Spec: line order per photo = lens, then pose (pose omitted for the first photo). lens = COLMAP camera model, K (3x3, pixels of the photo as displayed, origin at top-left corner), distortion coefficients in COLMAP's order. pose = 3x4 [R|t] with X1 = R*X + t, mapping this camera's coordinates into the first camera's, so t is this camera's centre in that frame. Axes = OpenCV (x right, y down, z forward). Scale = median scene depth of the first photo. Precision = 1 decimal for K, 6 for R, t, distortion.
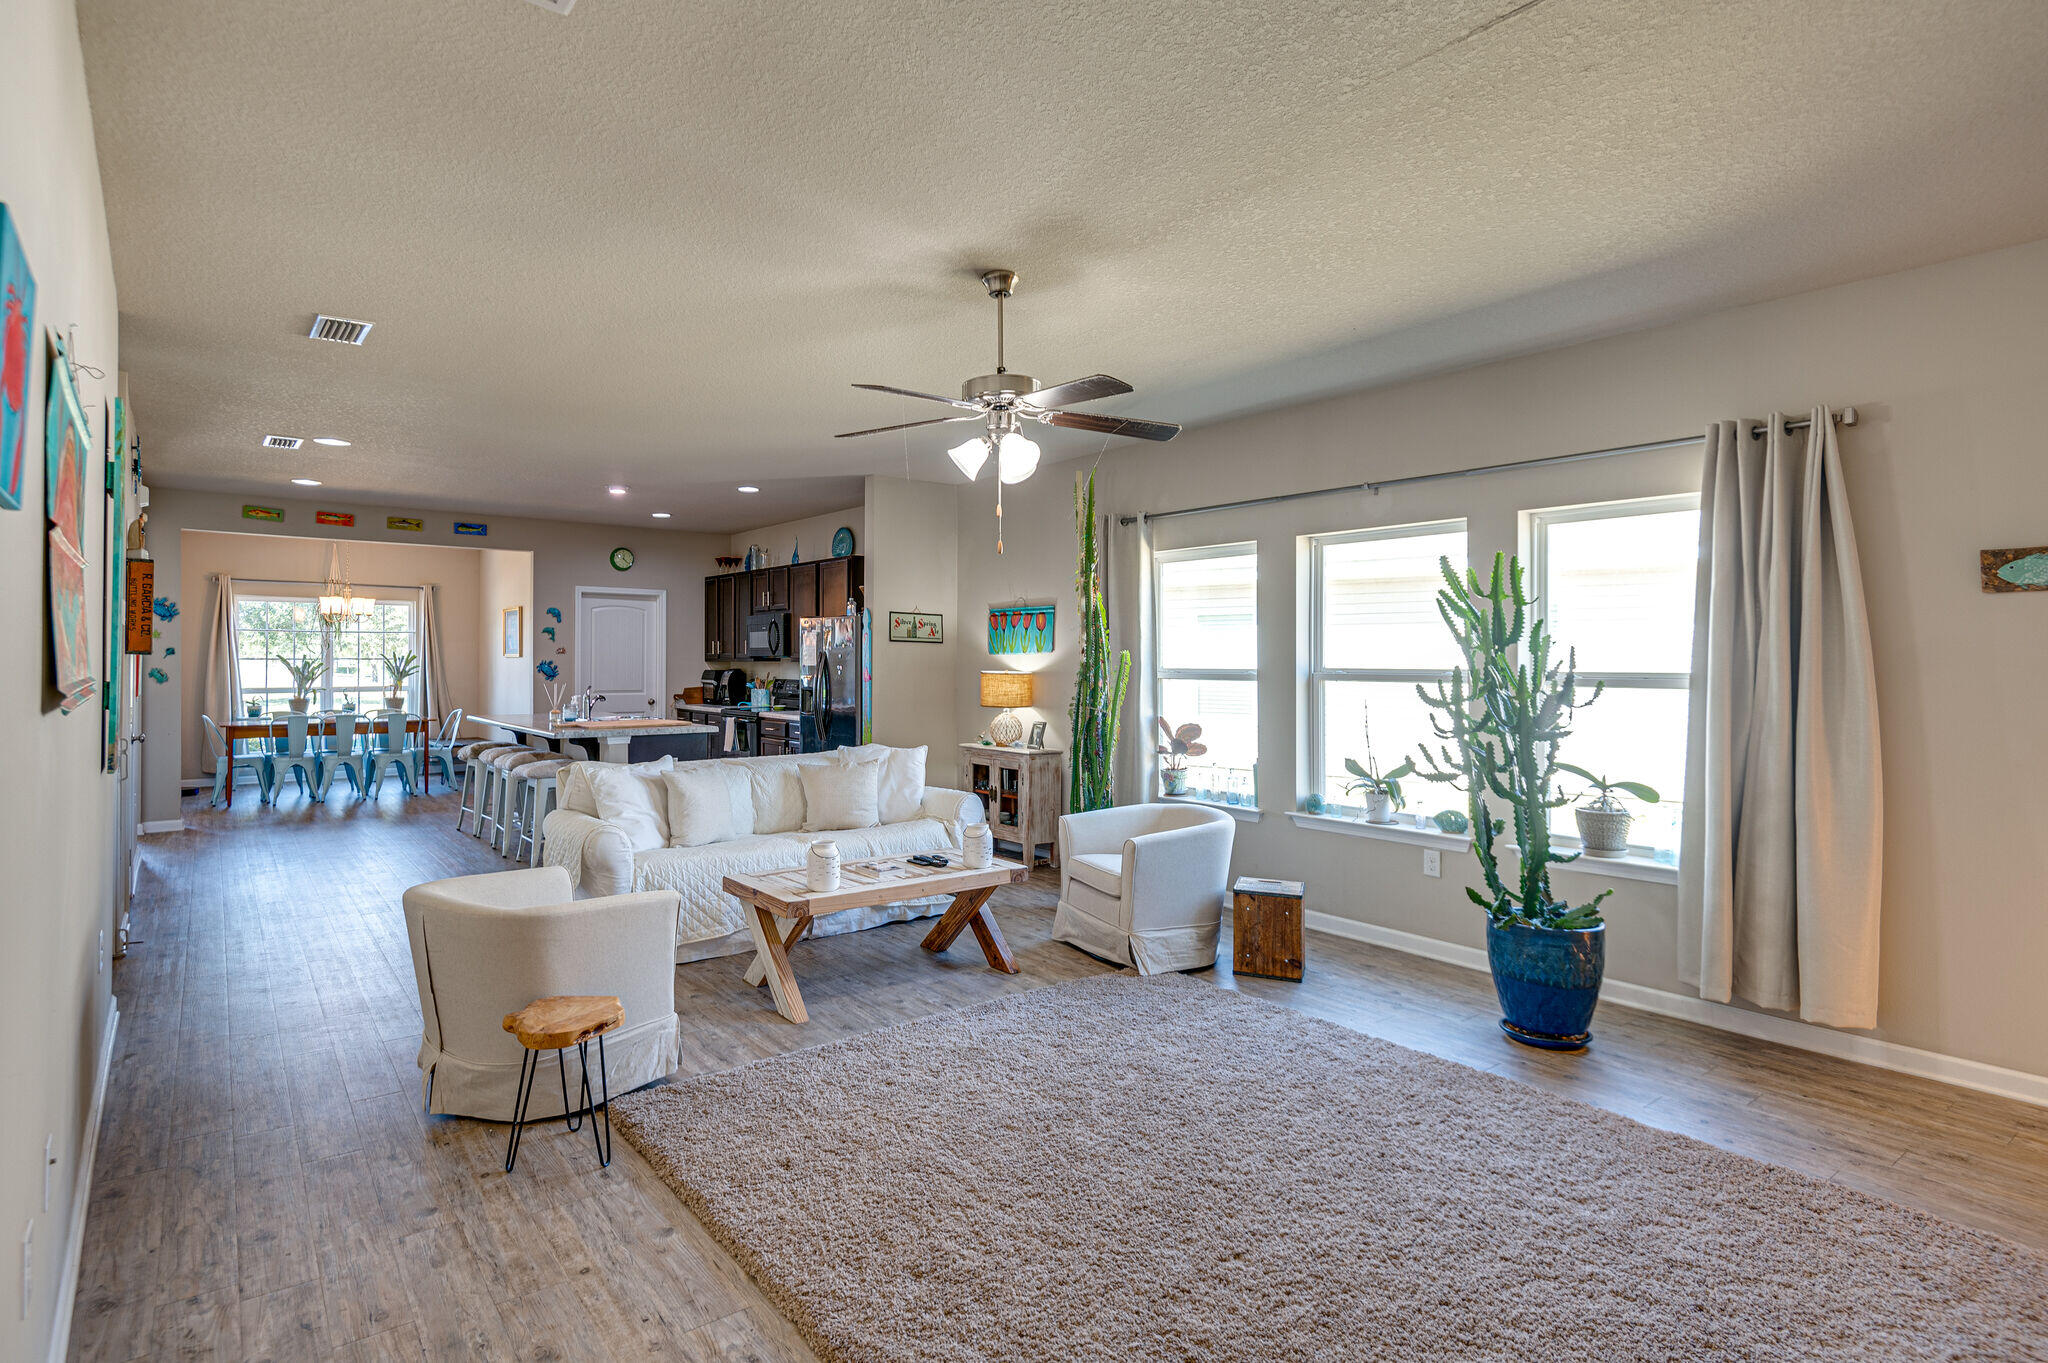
lens RADIAL K [[999.6, 0, 949.0], [0, 999.6, 655.2], [0, 0, 1]] dist [0.037368, -0.051076]
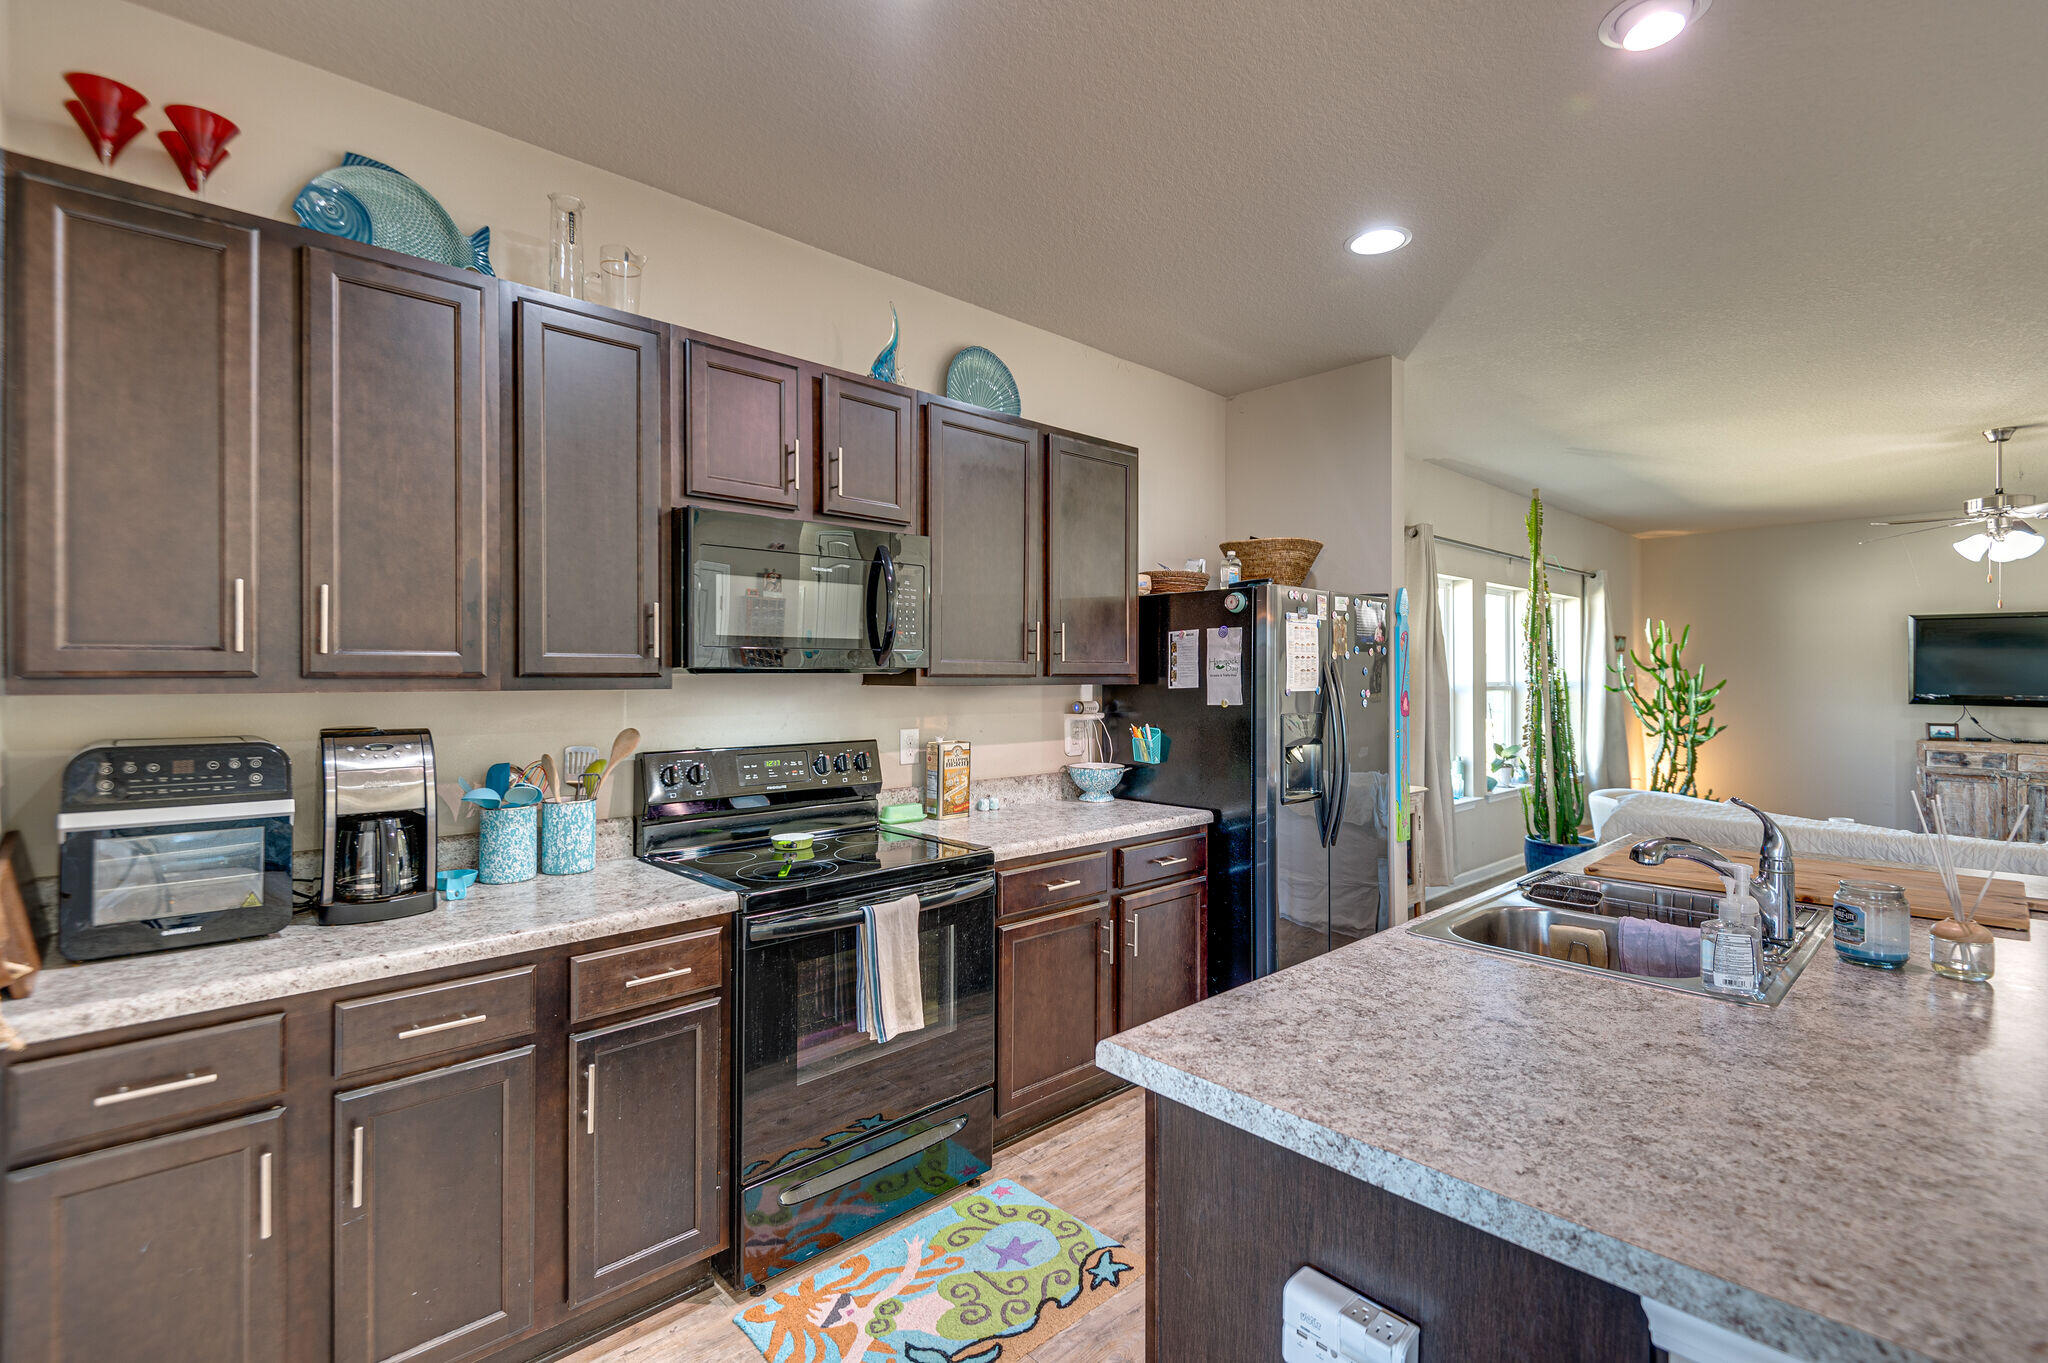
lens RADIAL K [[930.5, 0, 1032.3], [0, 930.5, 667.3], [0, 0, 1]] dist [0.033351, -0.021420]
pose [[-0.104882, 0.006023, 0.994466, -0.545333], [-0.004254, 0.999970, -0.006505, 0.002955], [-0.994476, -0.004912, -0.104853, 1.162624]]
